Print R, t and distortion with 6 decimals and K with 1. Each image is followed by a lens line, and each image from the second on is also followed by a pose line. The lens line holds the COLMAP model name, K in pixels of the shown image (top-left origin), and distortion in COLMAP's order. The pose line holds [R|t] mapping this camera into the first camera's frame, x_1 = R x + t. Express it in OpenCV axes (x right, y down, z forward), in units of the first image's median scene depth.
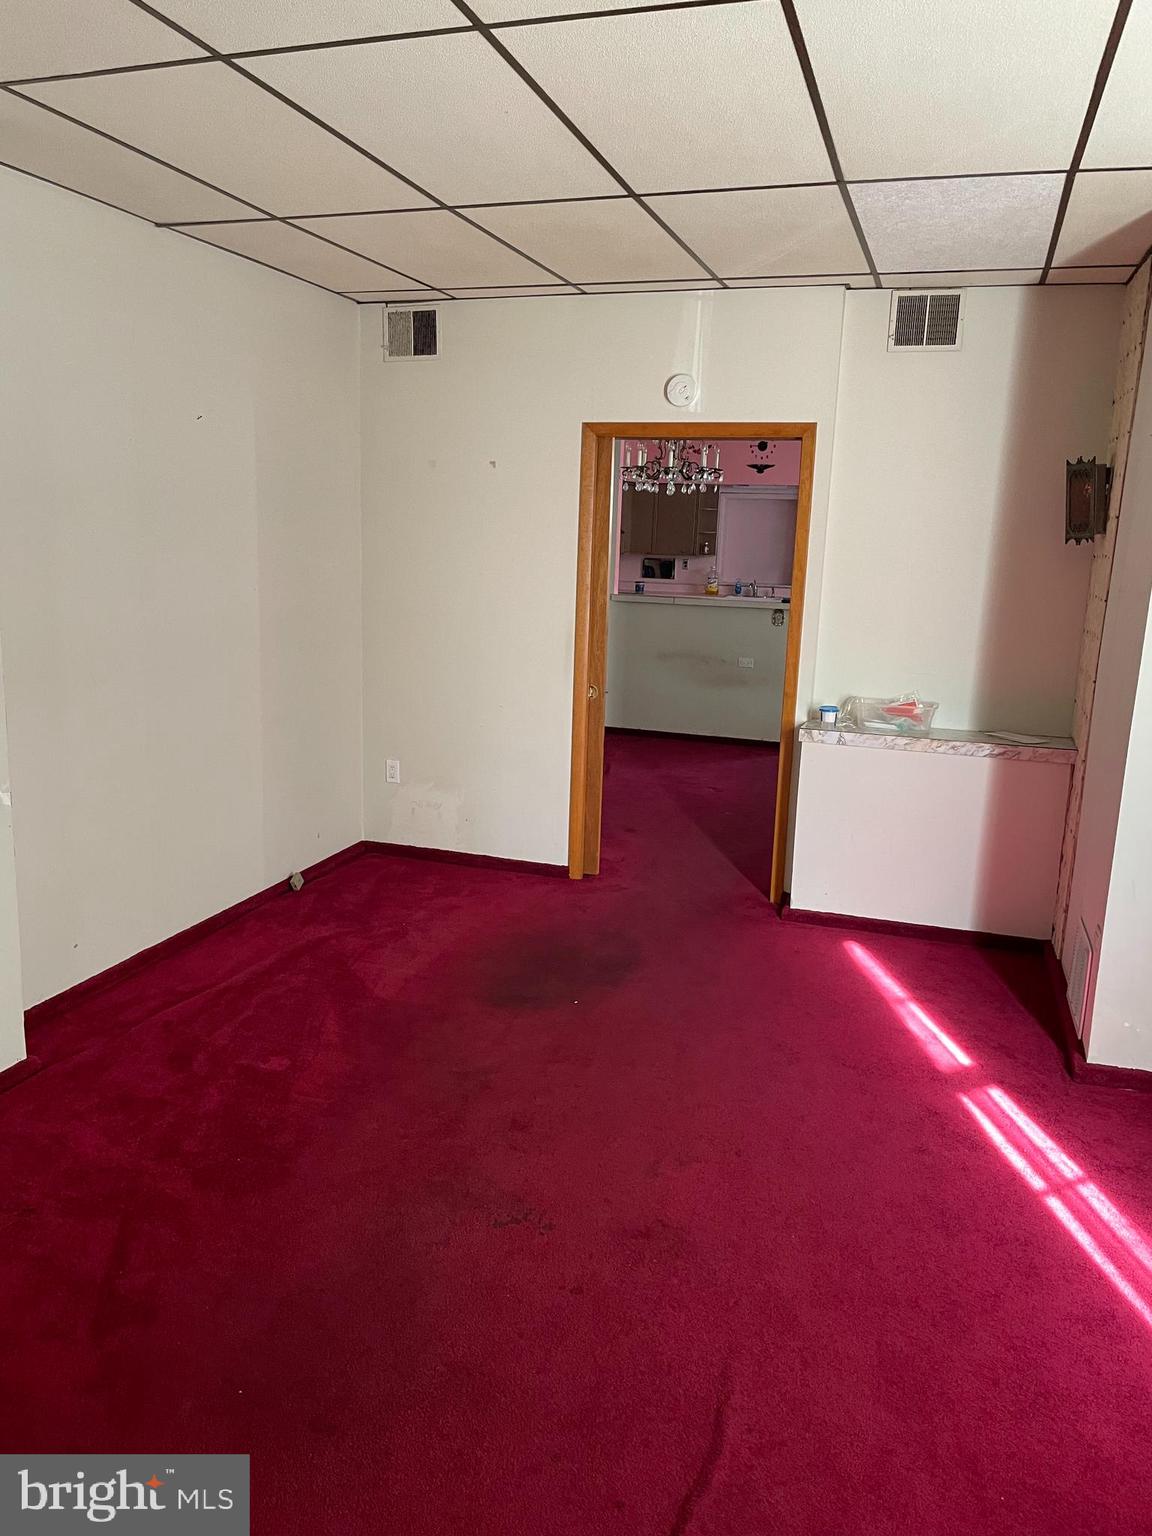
lens RADIAL K [[1142.6, 0, 576.0], [0, 1142.6, 768.0], [0, 0, 1]] dist [-0.003621, -0.001752]
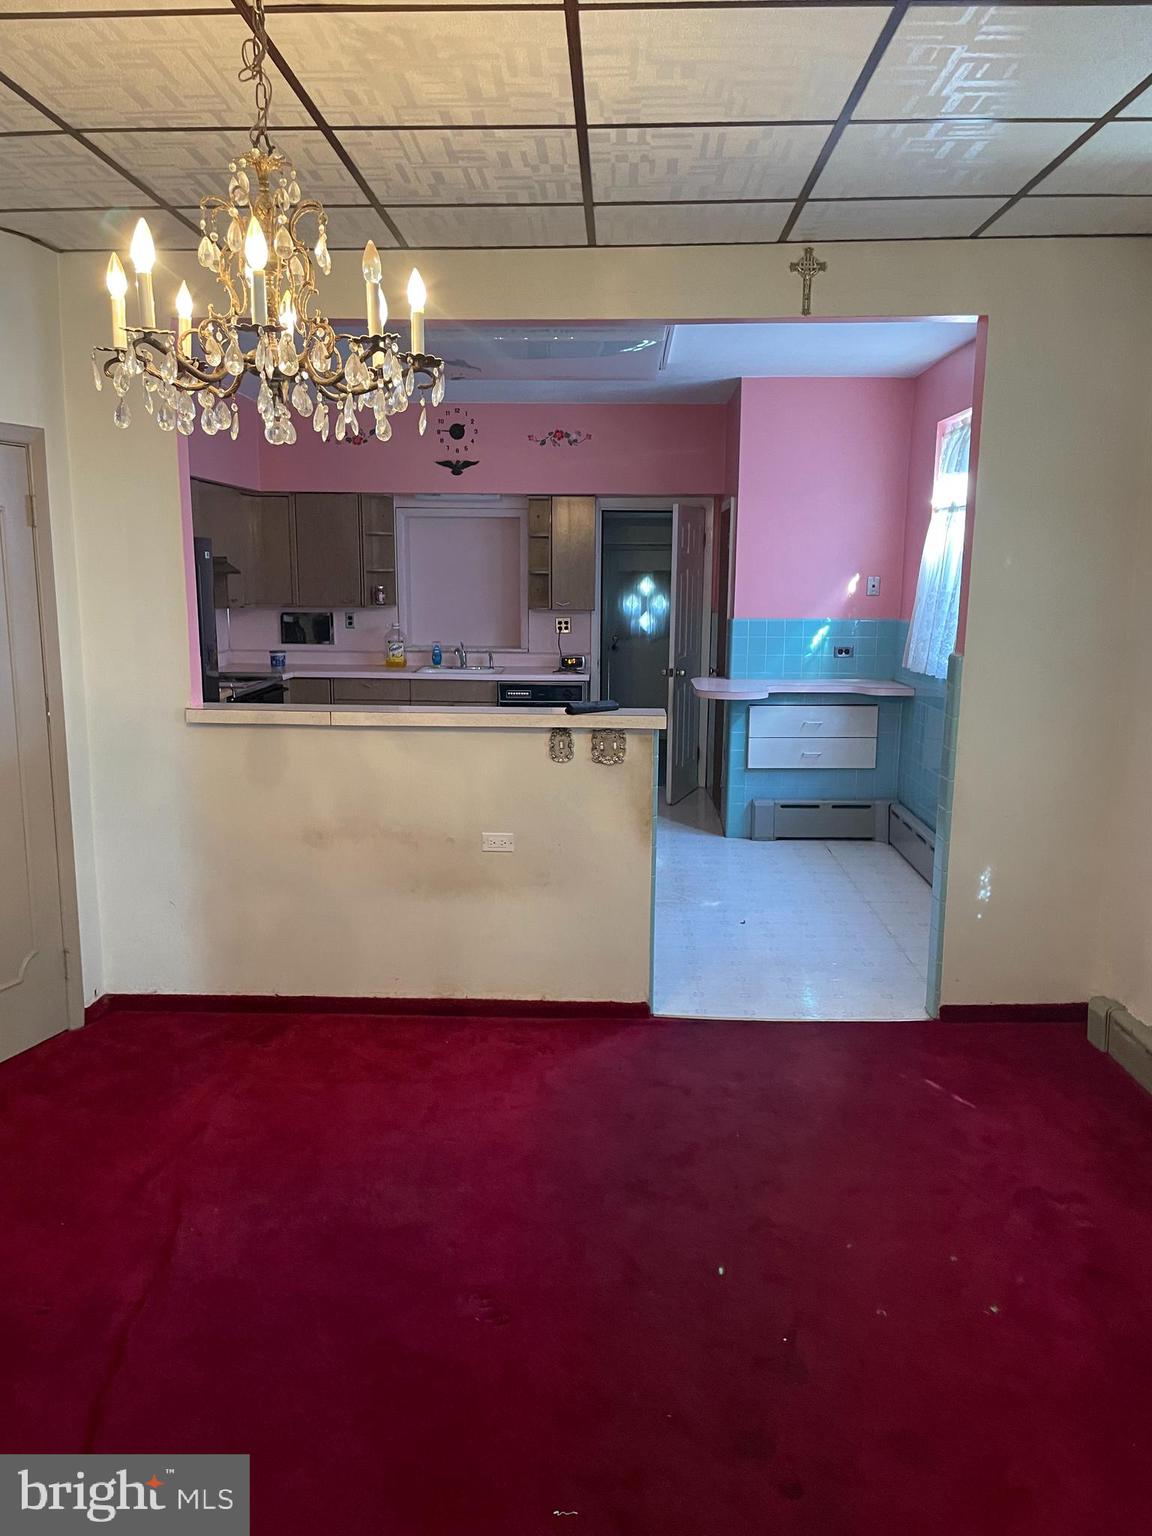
lens RADIAL K [[1158.6, 0, 576.0], [0, 1158.6, 768.0], [0, 0, 1]] dist [0.059166, -0.003119]
pose [[0.959456, -0.075743, 0.271491, 0.035907], [0.085312, 0.996075, -0.023600, -0.073125], [-0.268637, 0.045805, 0.962152, 0.359412]]
